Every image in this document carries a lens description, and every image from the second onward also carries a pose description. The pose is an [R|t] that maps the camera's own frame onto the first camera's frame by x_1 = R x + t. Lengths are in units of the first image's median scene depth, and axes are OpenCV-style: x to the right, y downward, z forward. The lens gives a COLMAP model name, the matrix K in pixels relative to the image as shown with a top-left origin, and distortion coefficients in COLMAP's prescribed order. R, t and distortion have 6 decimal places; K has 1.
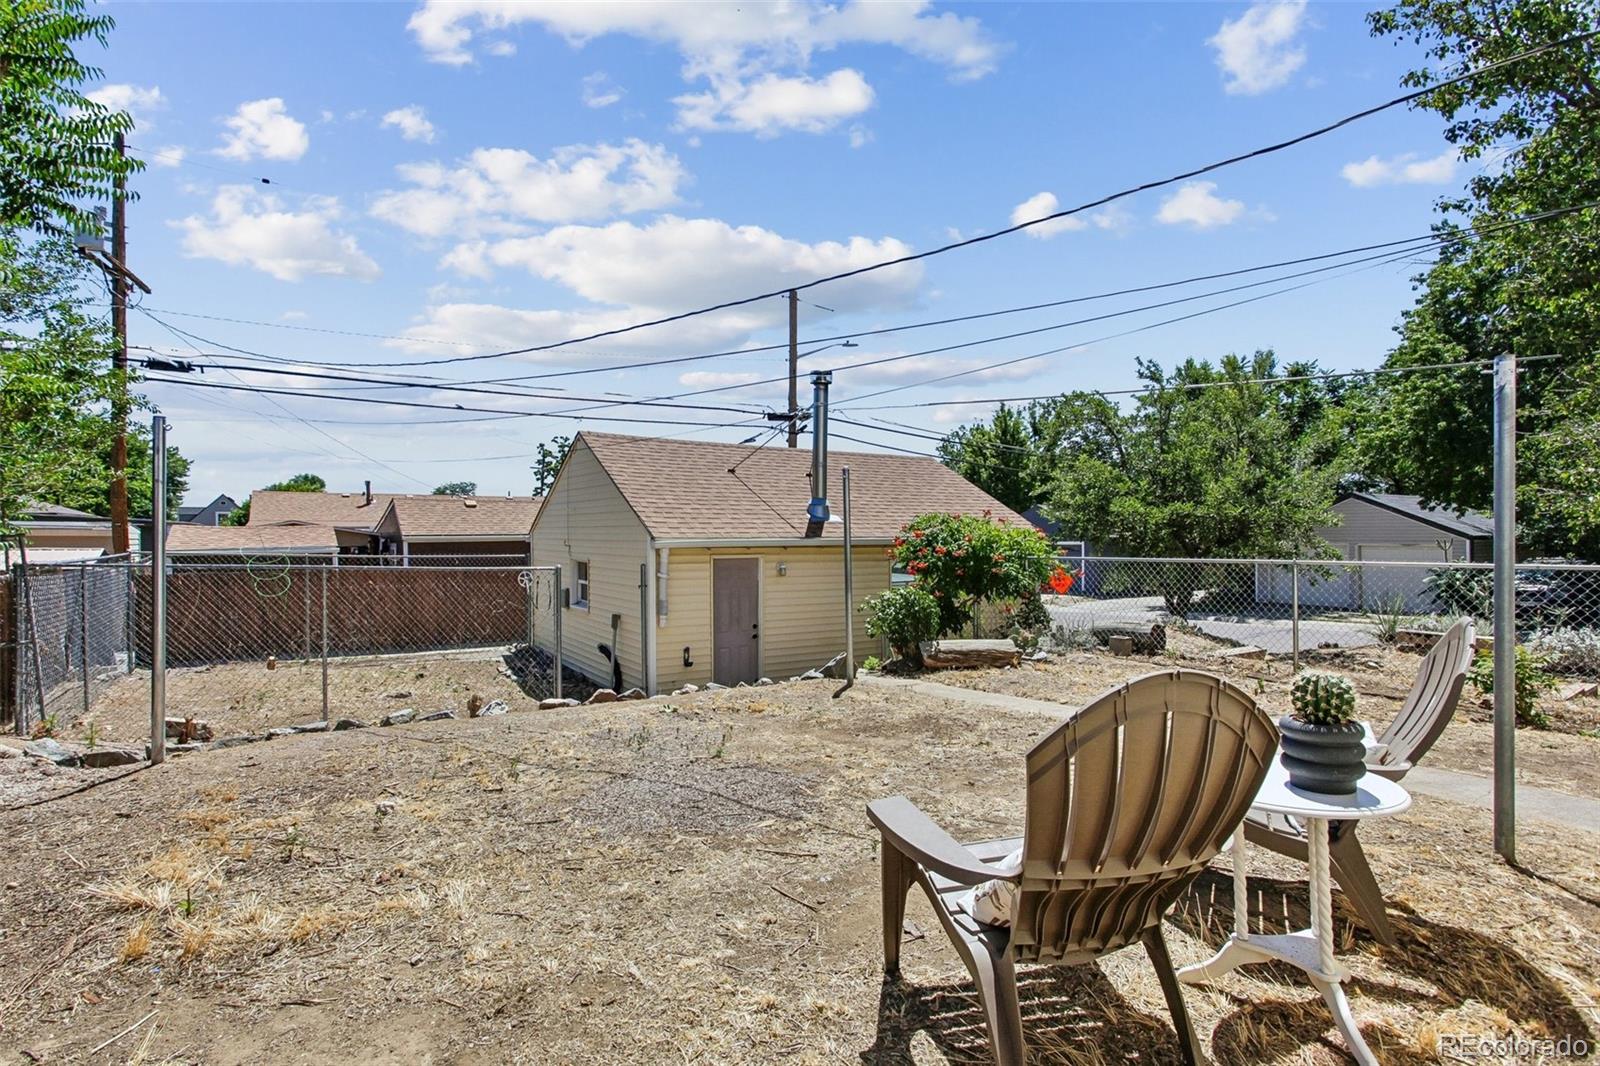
lens RADIAL K [[780.6, 0, 800.0], [0, 780.6, 533.0], [0, 0, 1]] dist [0.000042, 0.000005]
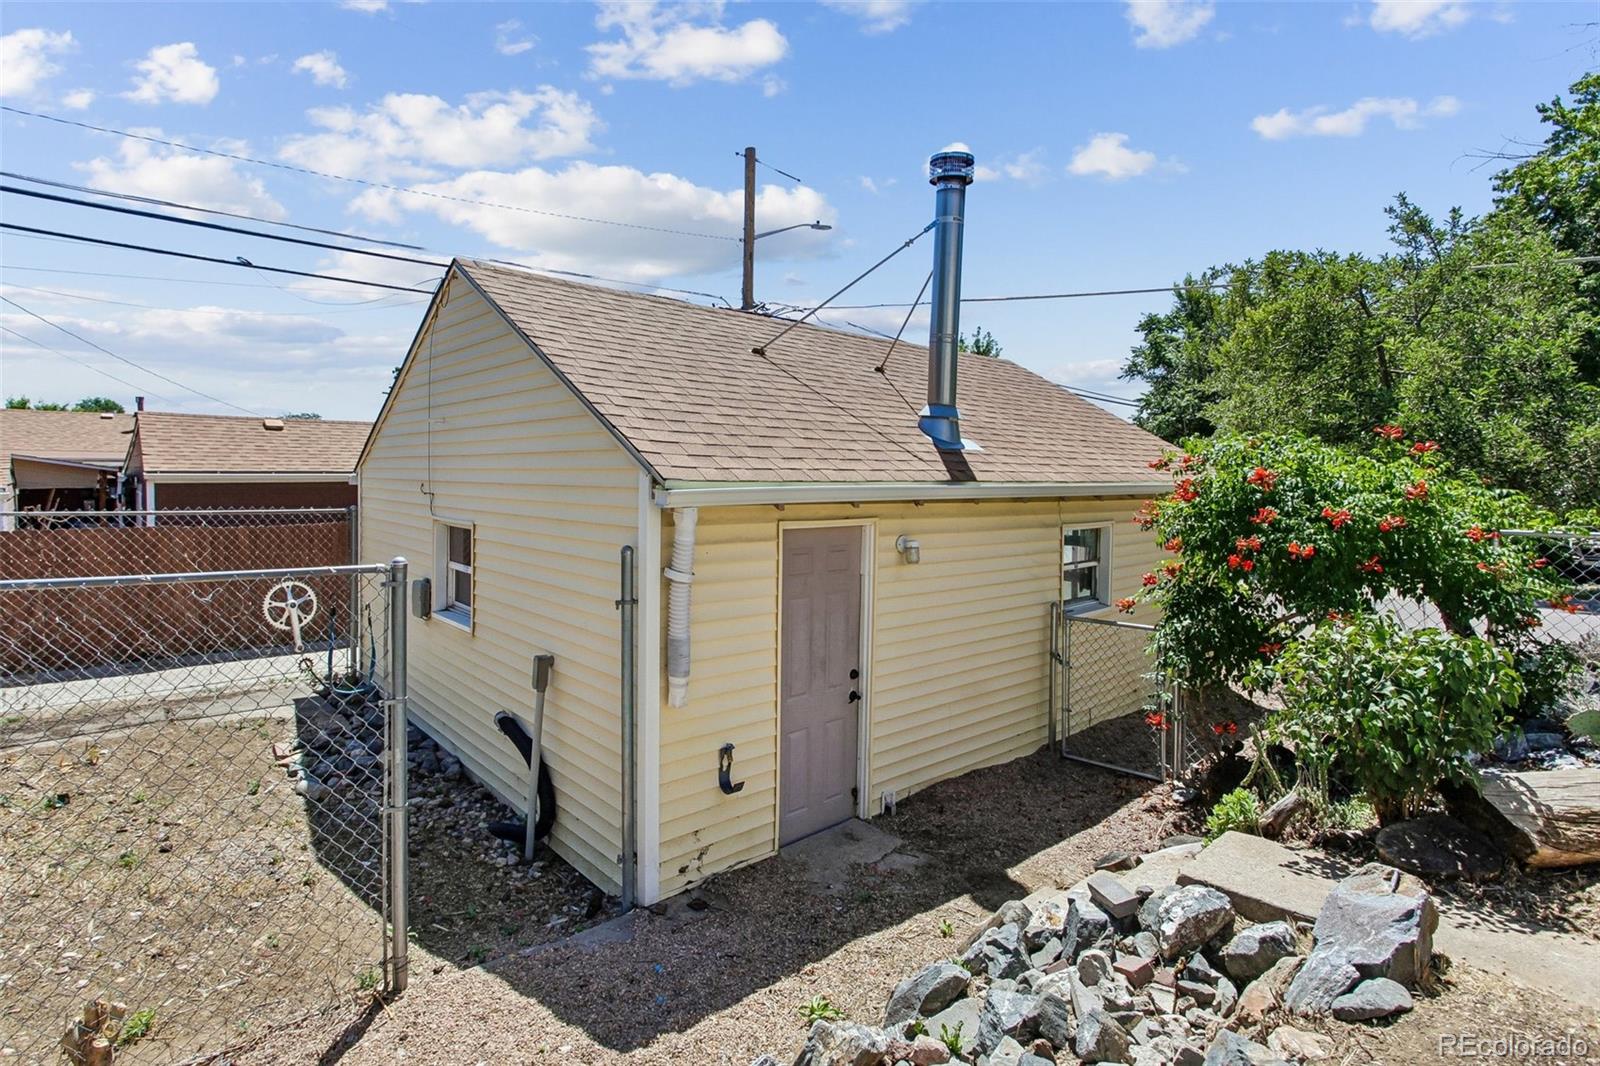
lens RADIAL K [[824.0, 0, 794.4], [0, 824.0, 471.4], [0, 0, 1]] dist [-0.001938, -0.000141]
pose [[0.991428, 0.010091, 0.130265, -0.143907], [-0.009469, 0.999941, -0.005395, 0.002853], [-0.130311, 0.004116, 0.991465, 0.479813]]
